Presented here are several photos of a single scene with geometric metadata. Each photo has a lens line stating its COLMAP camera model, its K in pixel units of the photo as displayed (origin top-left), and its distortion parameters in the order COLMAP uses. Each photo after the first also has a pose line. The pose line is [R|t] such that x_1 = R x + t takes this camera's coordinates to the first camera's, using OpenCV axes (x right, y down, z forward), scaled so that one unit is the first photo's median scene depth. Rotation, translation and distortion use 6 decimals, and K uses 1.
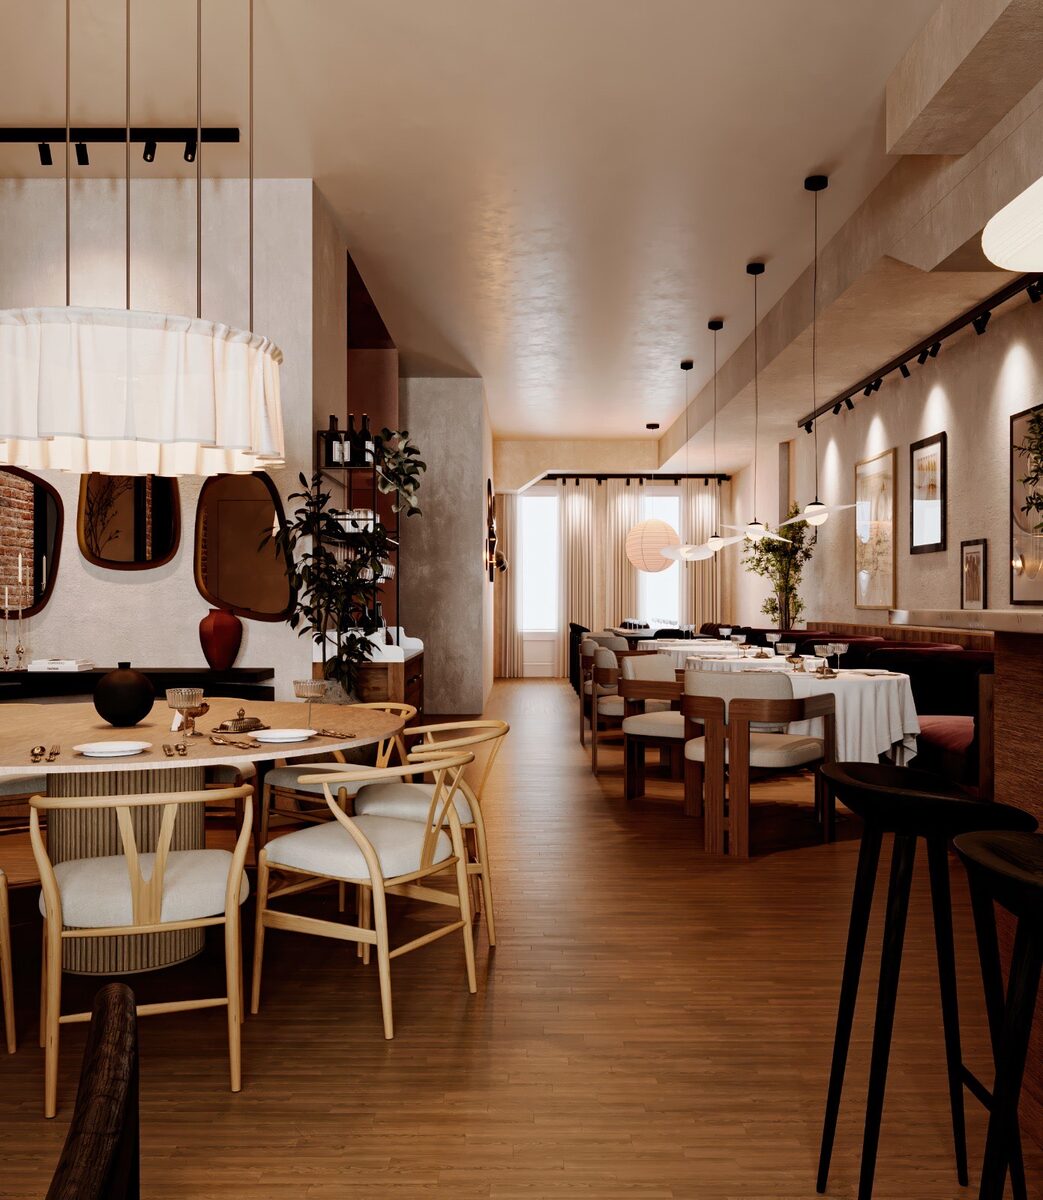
lens RADIAL K [[1044.5, 0, 521.5], [0, 1044.5, 600.0], [0, 0, 1]] dist [0.330273, -0.000222]
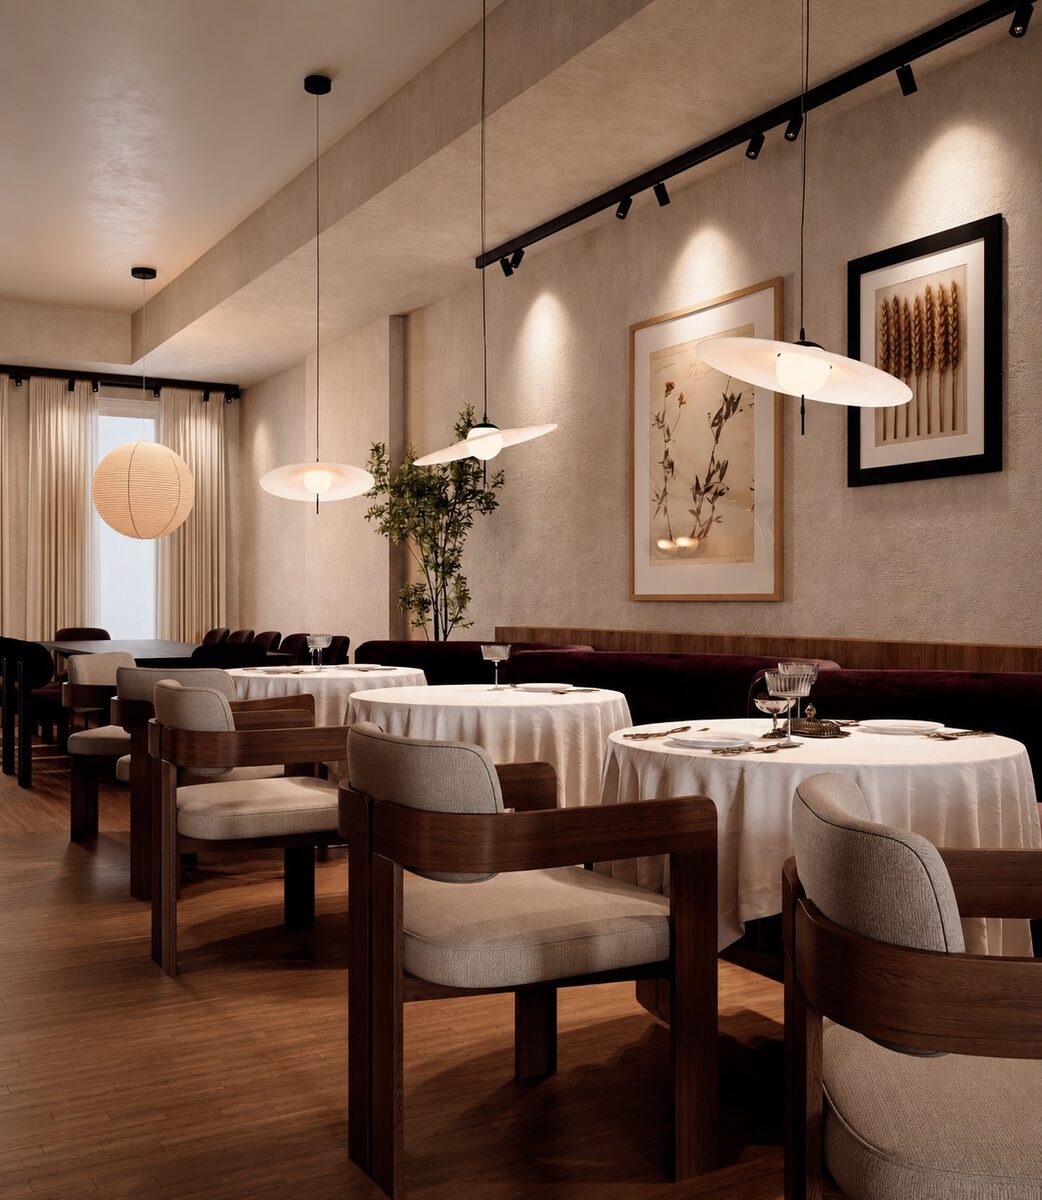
lens RADIAL K [[1073.1, 0, 521.5], [0, 1073.1, 648.5], [0, 0, 1]] dist [-0.046875, 0.018909]
pose [[0.832499, -0.007386, 0.553978, -0.029964], [-0.013728, 0.999329, 0.033954, 0.015883], [-0.553857, -0.035872, 0.831839, 0.646890]]
